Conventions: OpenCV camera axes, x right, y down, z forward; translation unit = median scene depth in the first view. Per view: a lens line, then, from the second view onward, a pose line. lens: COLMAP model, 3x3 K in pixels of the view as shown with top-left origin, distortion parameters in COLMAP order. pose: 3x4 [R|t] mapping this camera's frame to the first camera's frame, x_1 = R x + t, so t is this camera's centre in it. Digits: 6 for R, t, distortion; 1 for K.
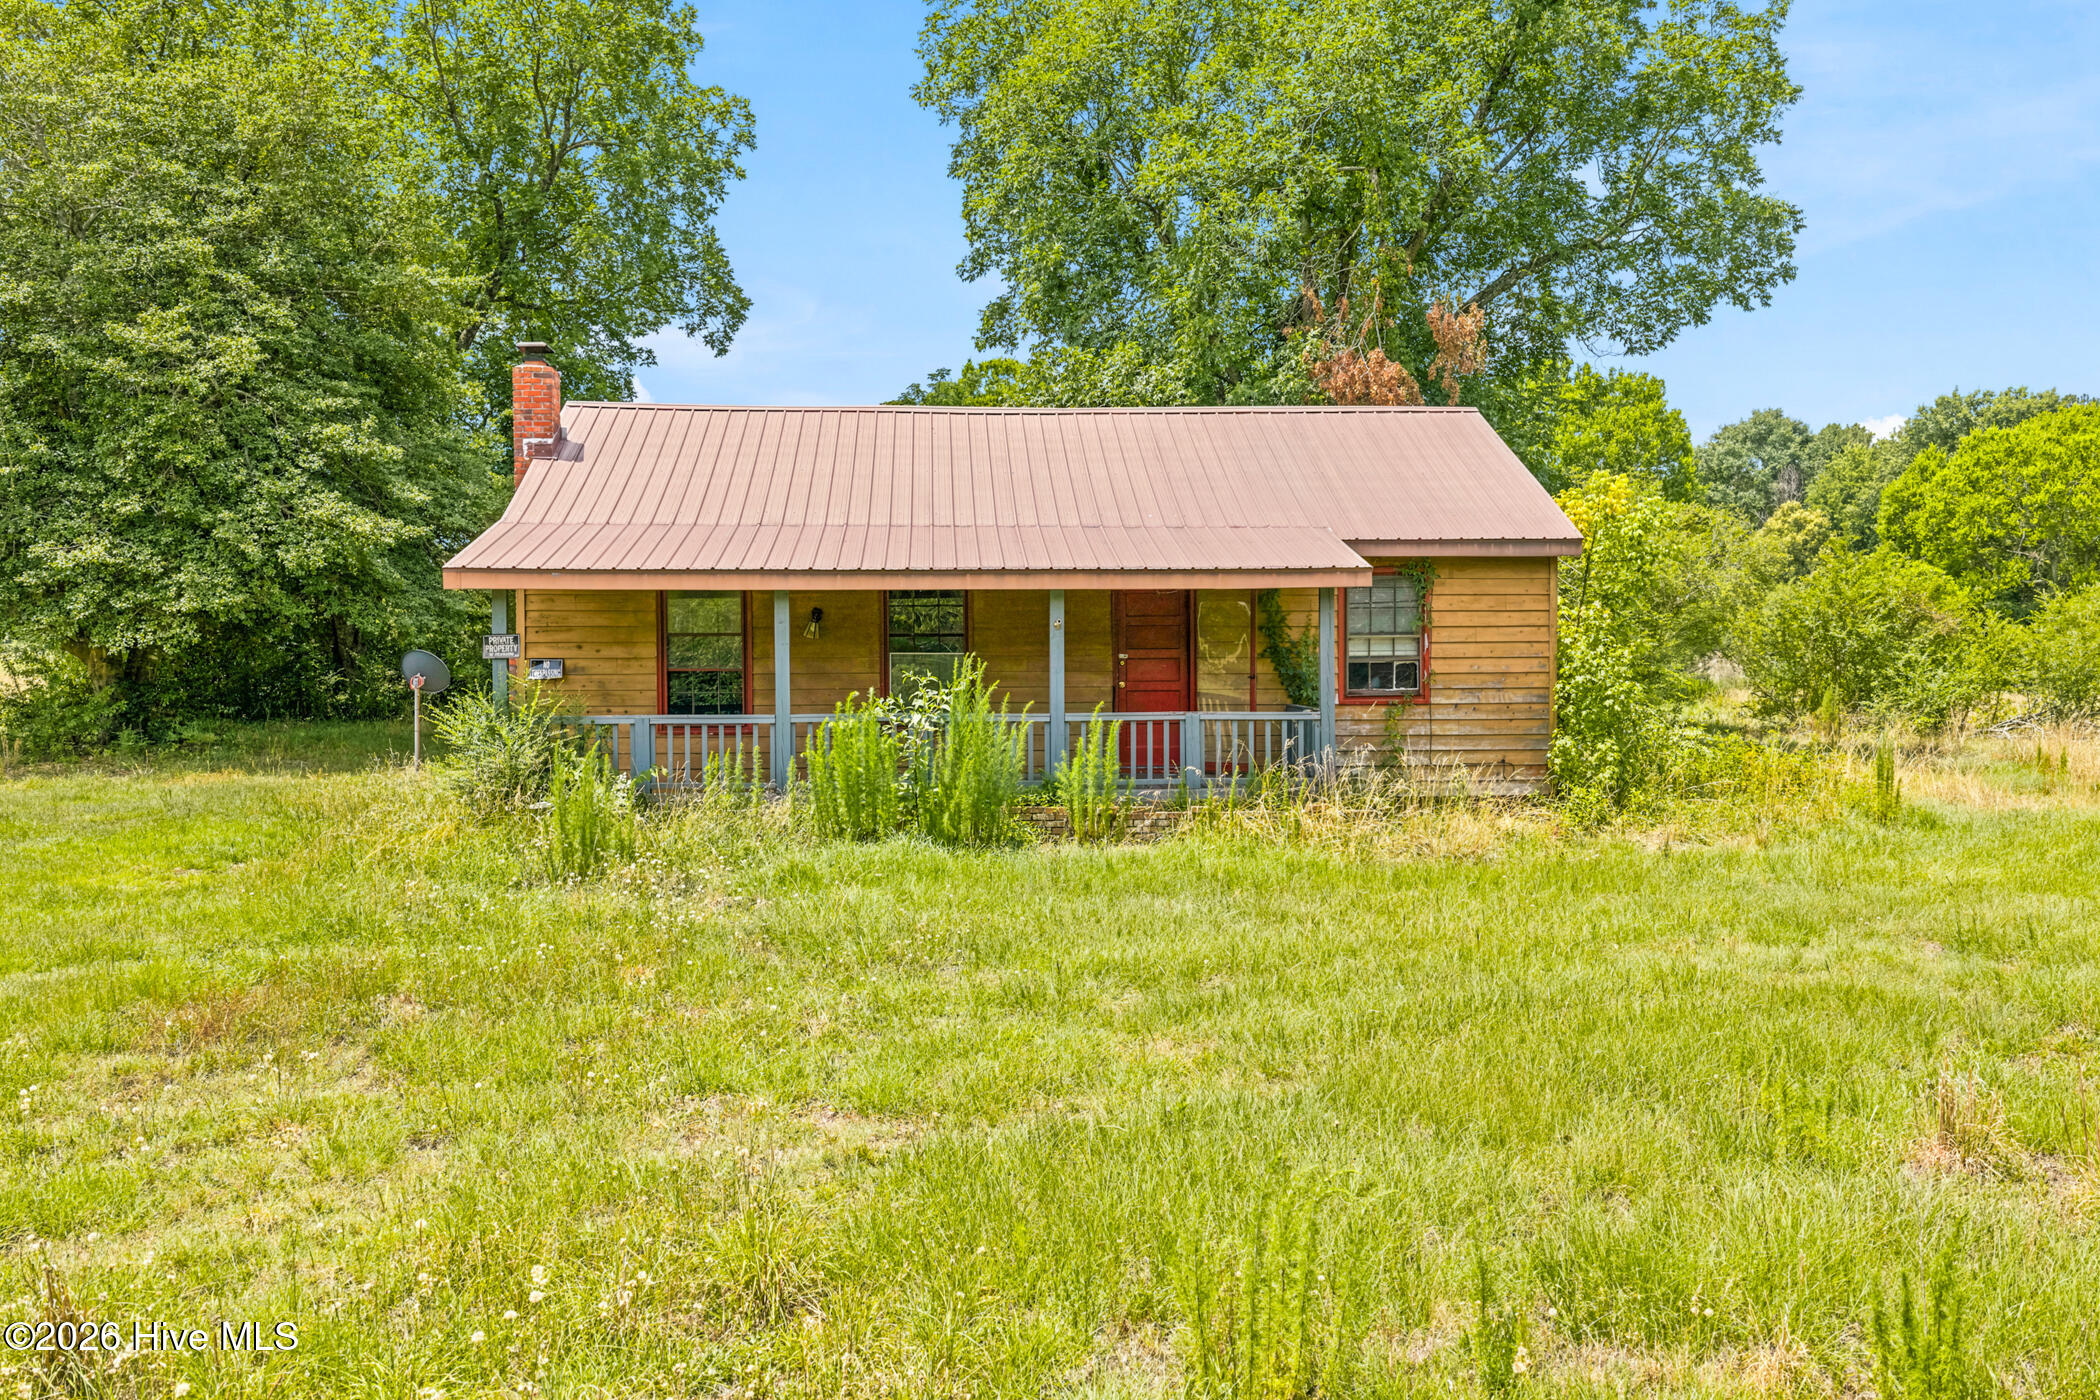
lens RADIAL K [[1758.5, 0, 1054.1], [0, 1758.5, 684.1], [0, 0, 1]] dist [0.022206, -0.039212]
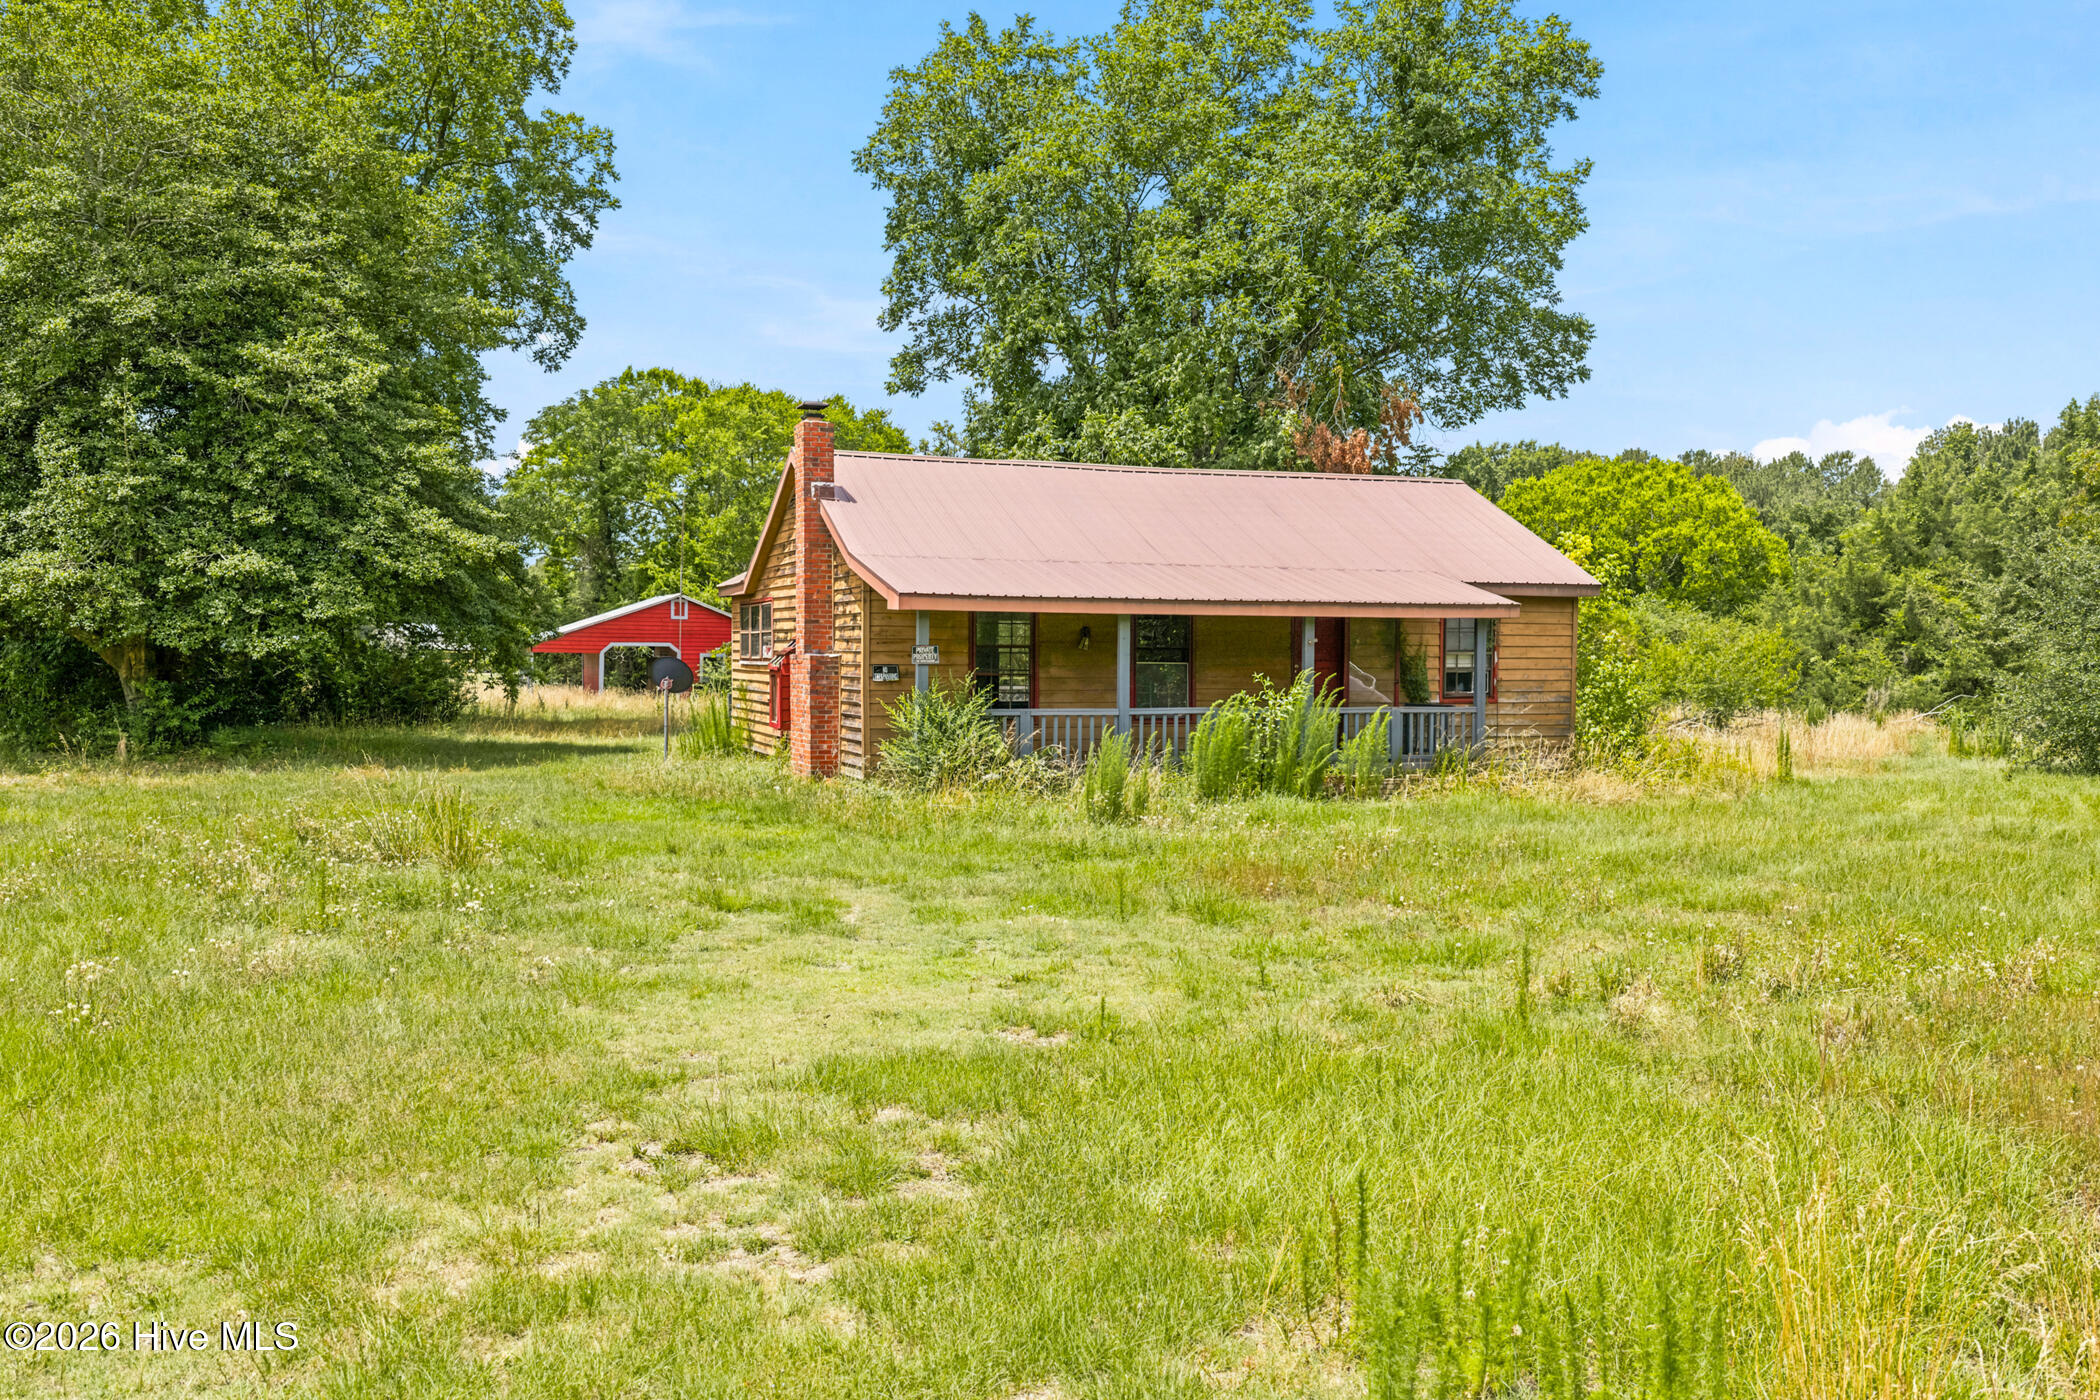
lens RADIAL K [[1863.9, 0, 1020.4], [0, 1863.9, 698.1], [0, 0, 1]] dist [0.103691, -0.326483]
pose [[0.953714, 0.002591, 0.300703, -0.418479], [-0.001810, 0.999994, -0.002875, 0.008952], [-0.300709, 0.002198, 0.953714, -0.197871]]
